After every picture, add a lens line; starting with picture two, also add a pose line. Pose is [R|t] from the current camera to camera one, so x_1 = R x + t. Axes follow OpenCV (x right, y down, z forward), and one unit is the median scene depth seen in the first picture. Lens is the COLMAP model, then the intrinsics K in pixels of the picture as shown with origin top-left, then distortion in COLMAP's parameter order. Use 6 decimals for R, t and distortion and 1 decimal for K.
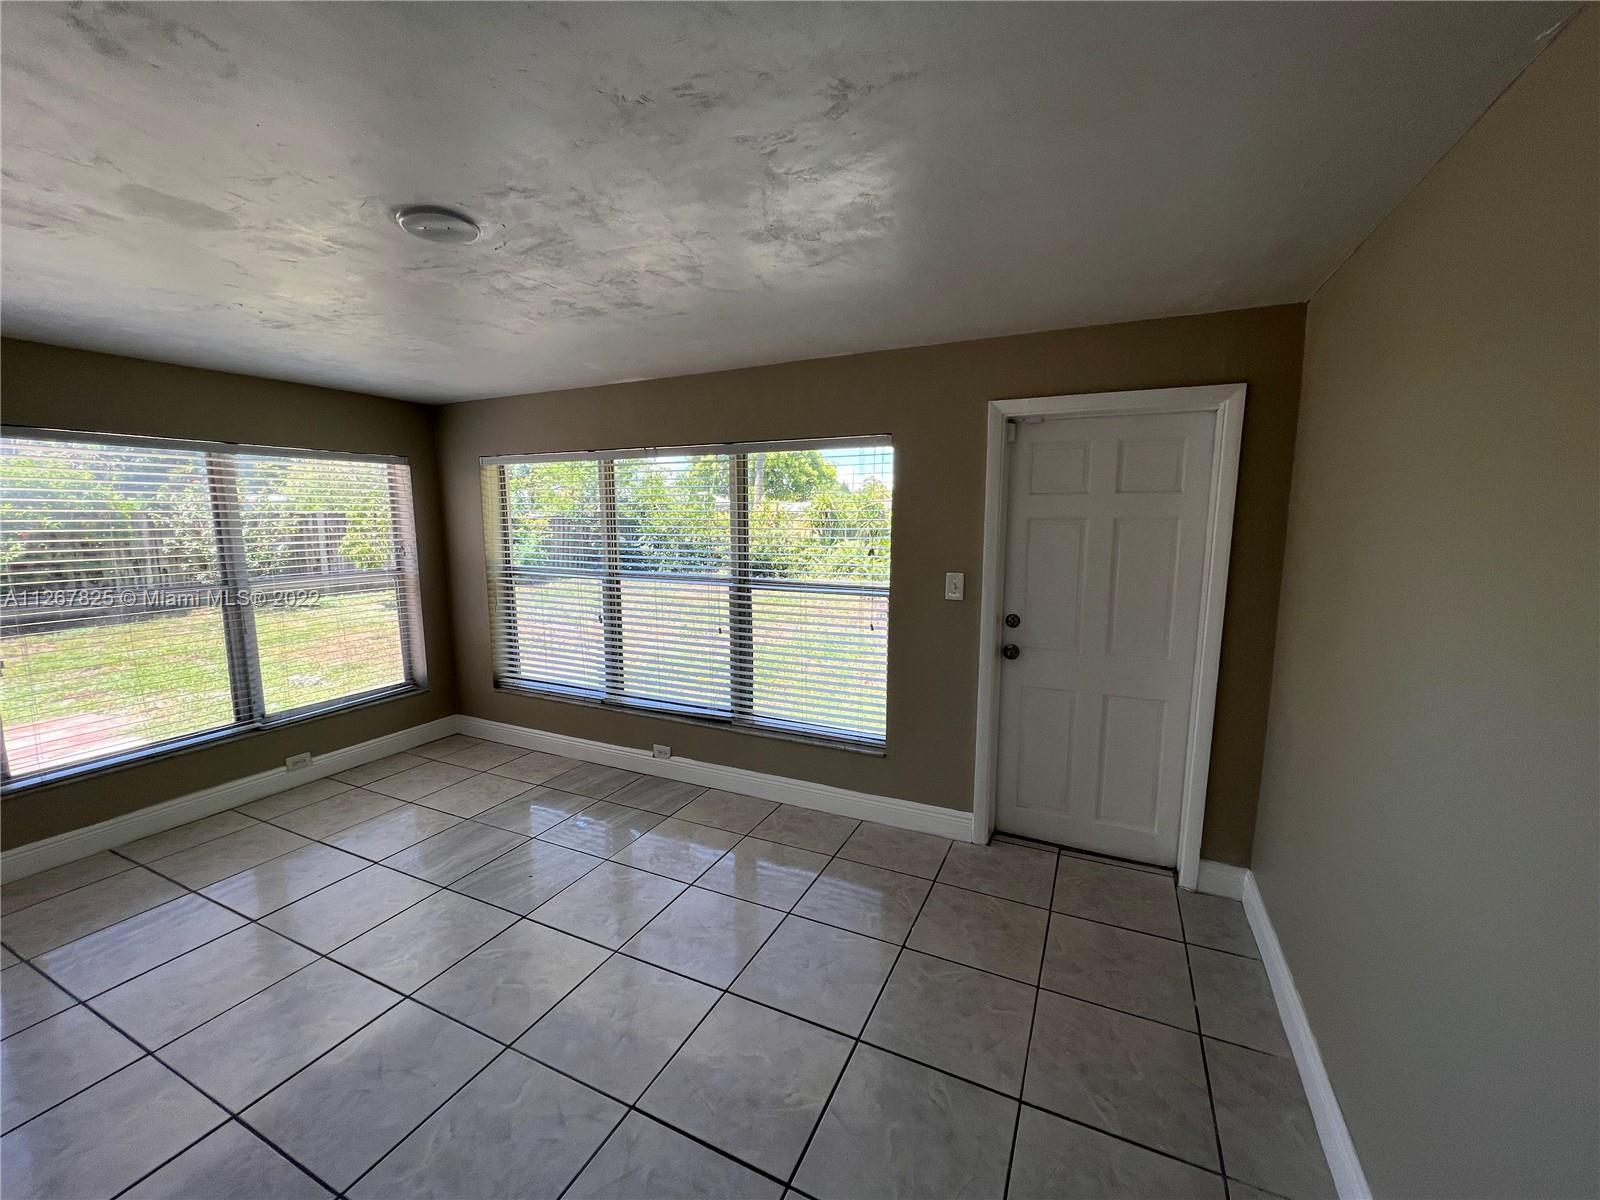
lens RADIAL K [[648.0, 0, 801.1], [0, 648.0, 599.6], [0, 0, 1]] dist [-0.000602, 0.000808]
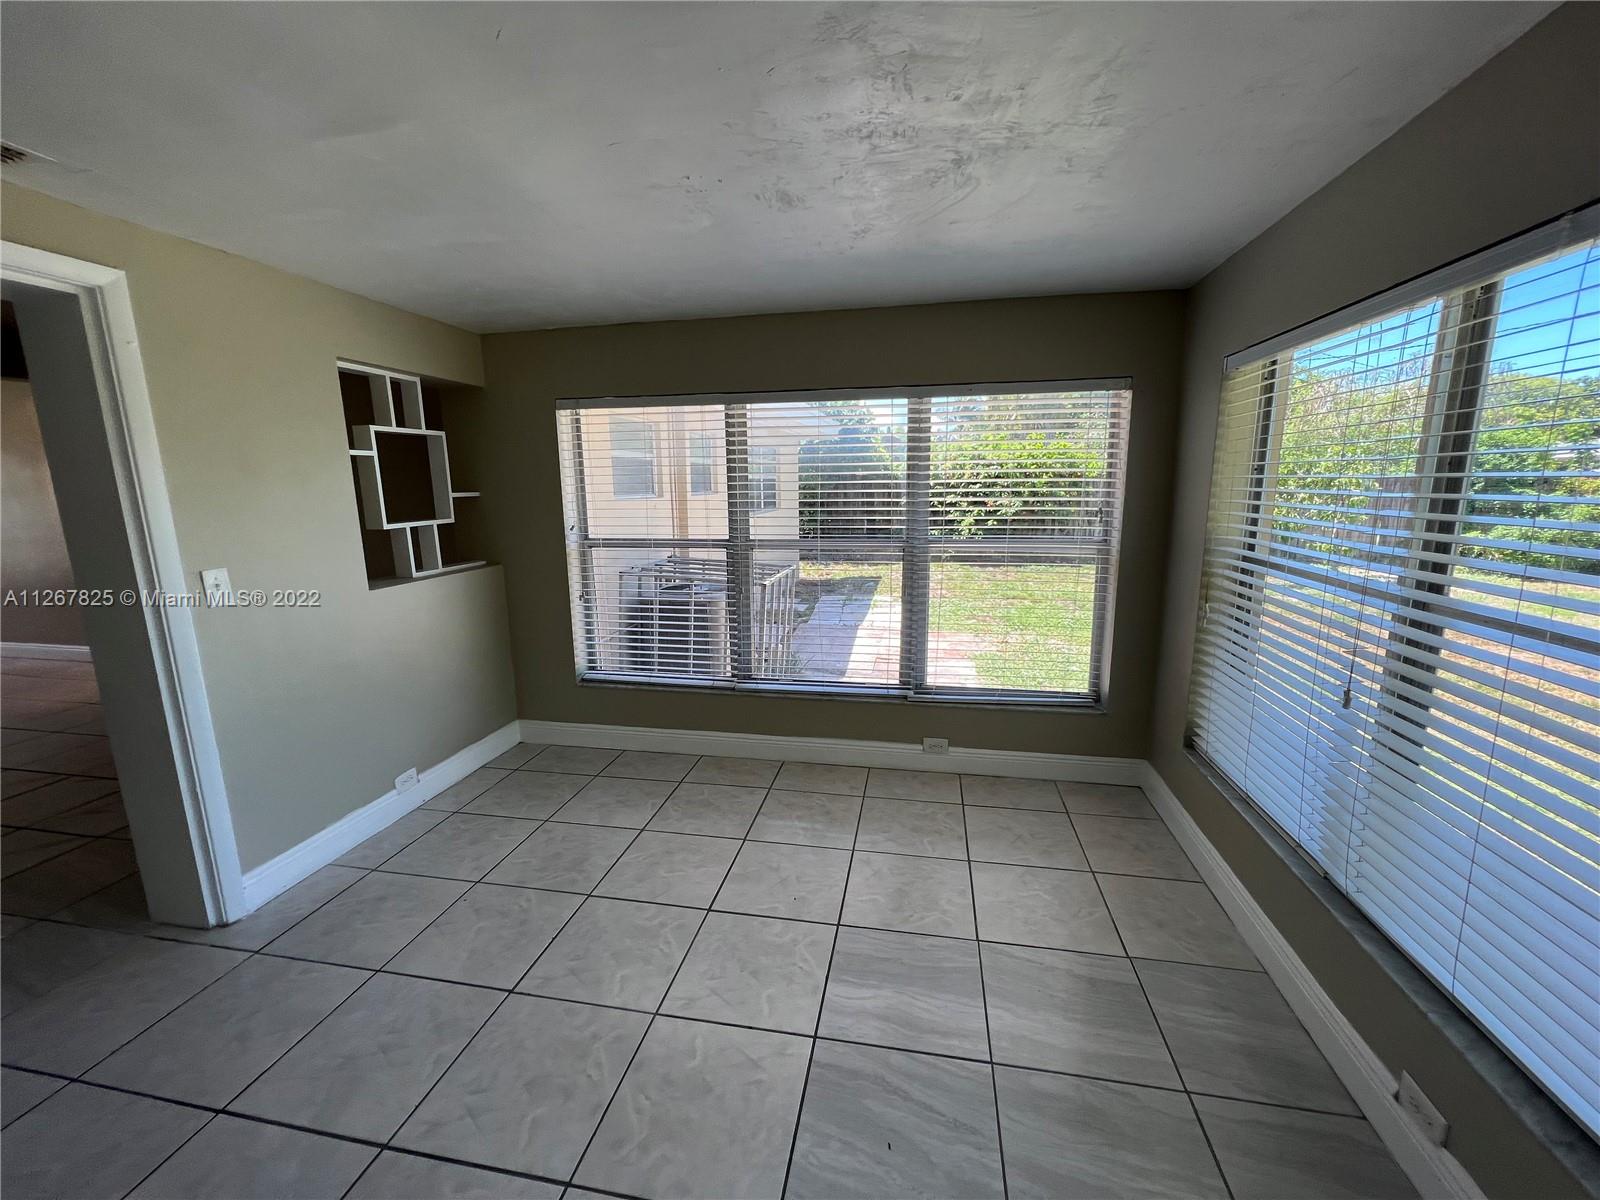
lens RADIAL K [[648.0, 0, 804.4], [0, 648.0, 606.9], [0, 0, 1]] dist [-0.000602, 0.000808]
pose [[0.255525, 0.175589, -0.950724, -0.012144], [-0.122264, 0.981343, 0.148384, -0.046579], [0.959040, 0.078324, 0.272226, 0.572341]]
